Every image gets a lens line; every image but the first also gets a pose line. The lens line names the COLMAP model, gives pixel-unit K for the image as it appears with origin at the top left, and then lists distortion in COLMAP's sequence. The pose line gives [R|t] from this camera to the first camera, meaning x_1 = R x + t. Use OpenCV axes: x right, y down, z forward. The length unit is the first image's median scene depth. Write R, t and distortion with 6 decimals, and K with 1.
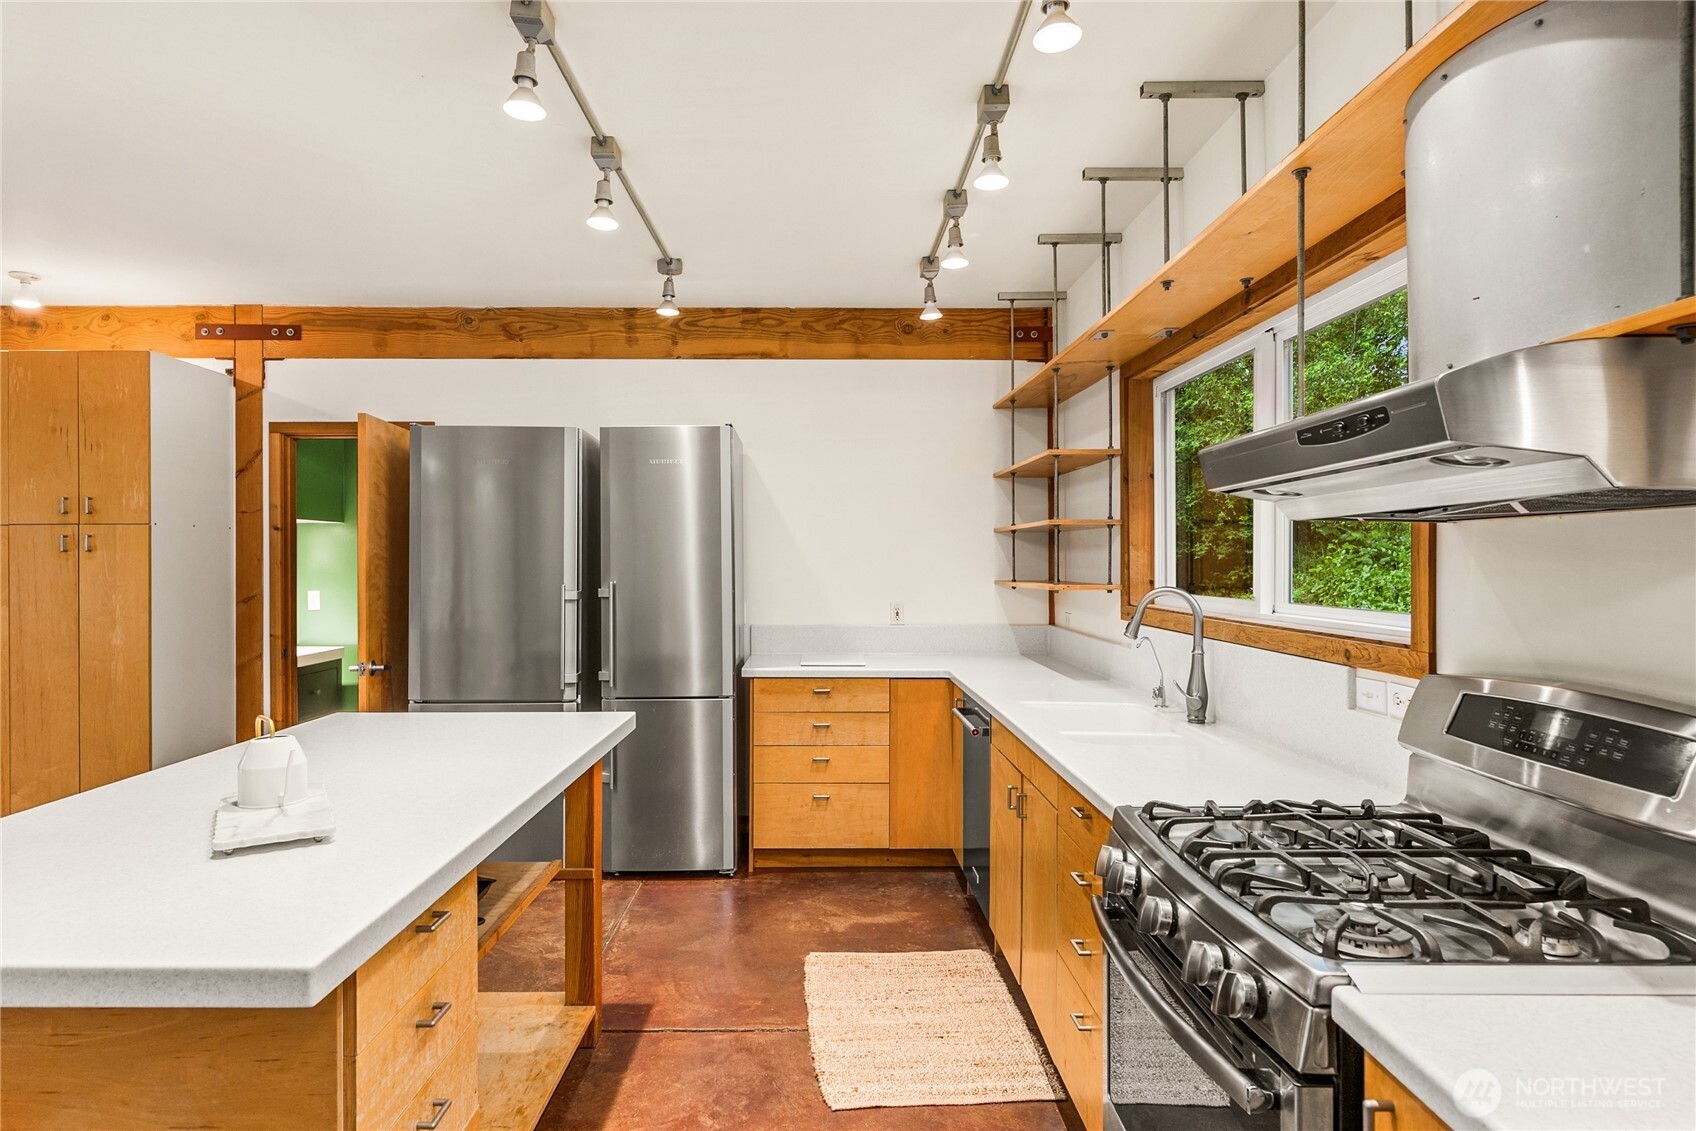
lens RADIAL K [[984.8, 0, 848.0], [0, 984.8, 565.5], [0, 0, 1]] dist [0.000714, 0.000358]
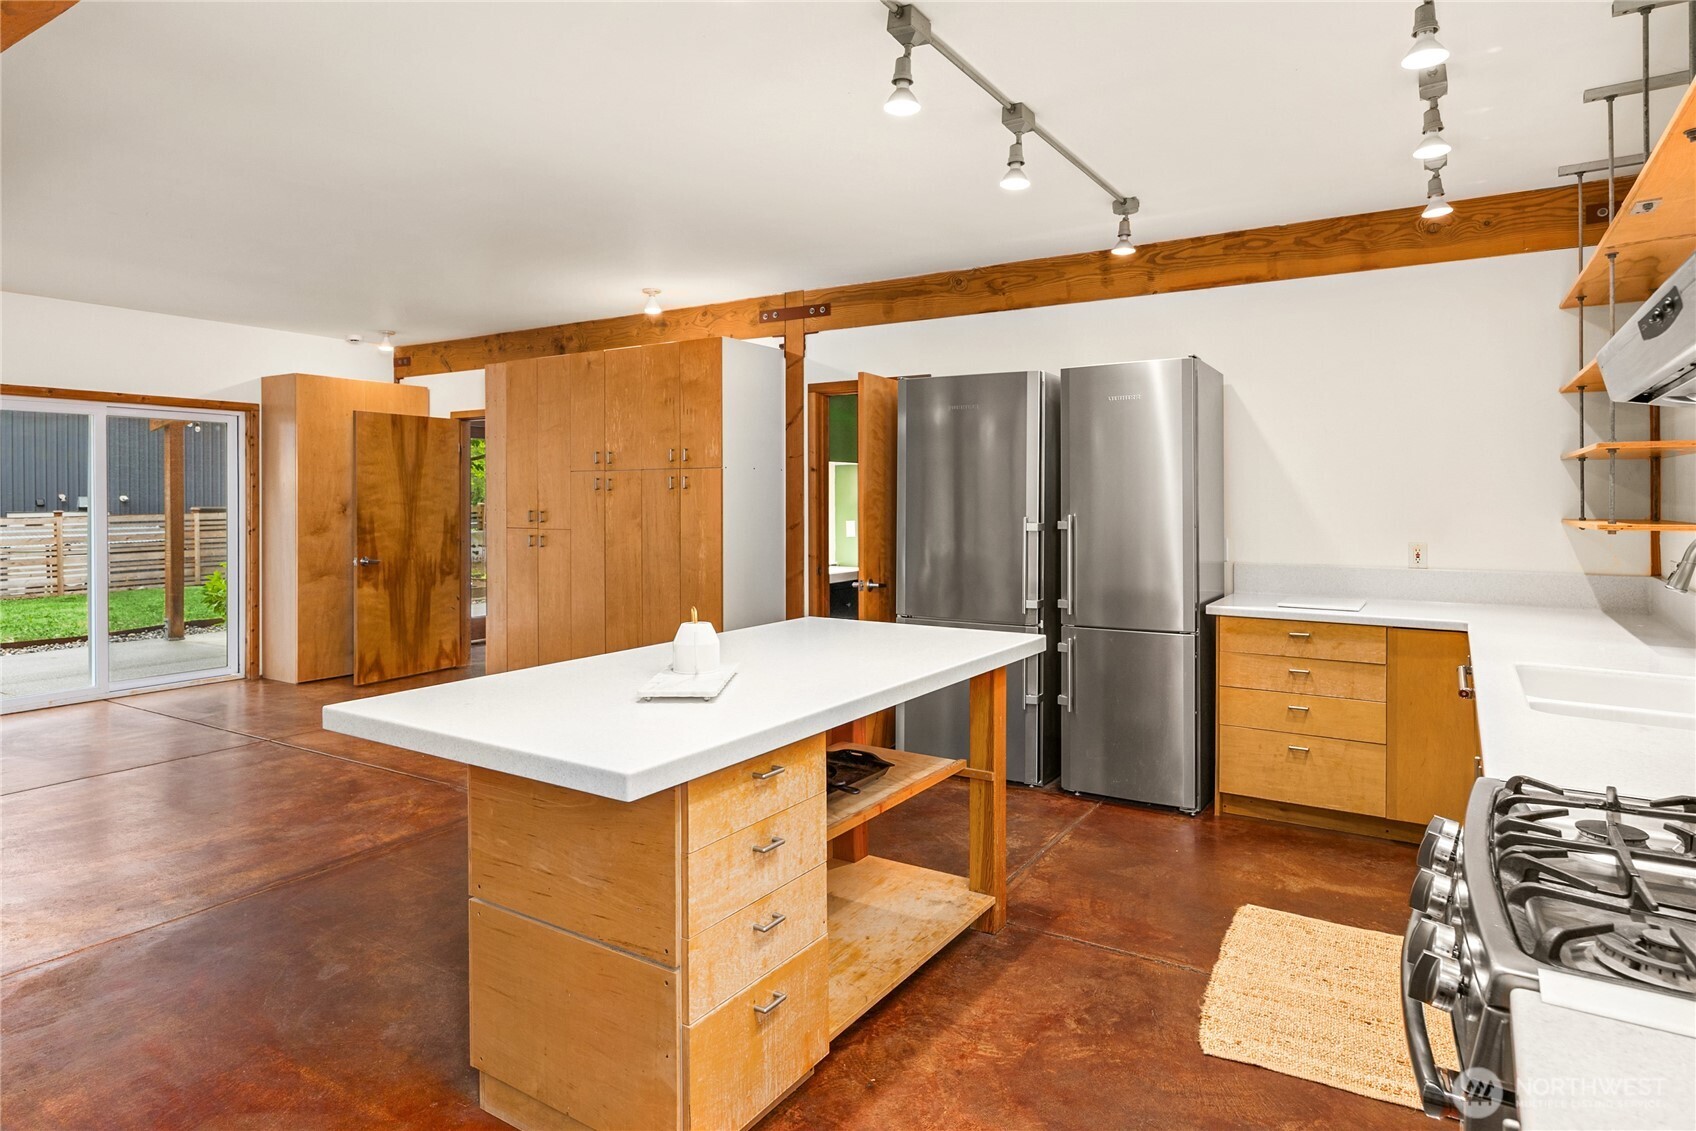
lens RADIAL K [[974.6, 0, 848.3], [0, 974.6, 505.0], [0, 0, 1]] dist [0.001503, 0.000791]
pose [[0.839080, 0.003171, -0.543998, 0.126547], [-0.001966, 0.999994, 0.002797, 0.003418], [0.544004, -0.001277, 0.839082, -0.003058]]
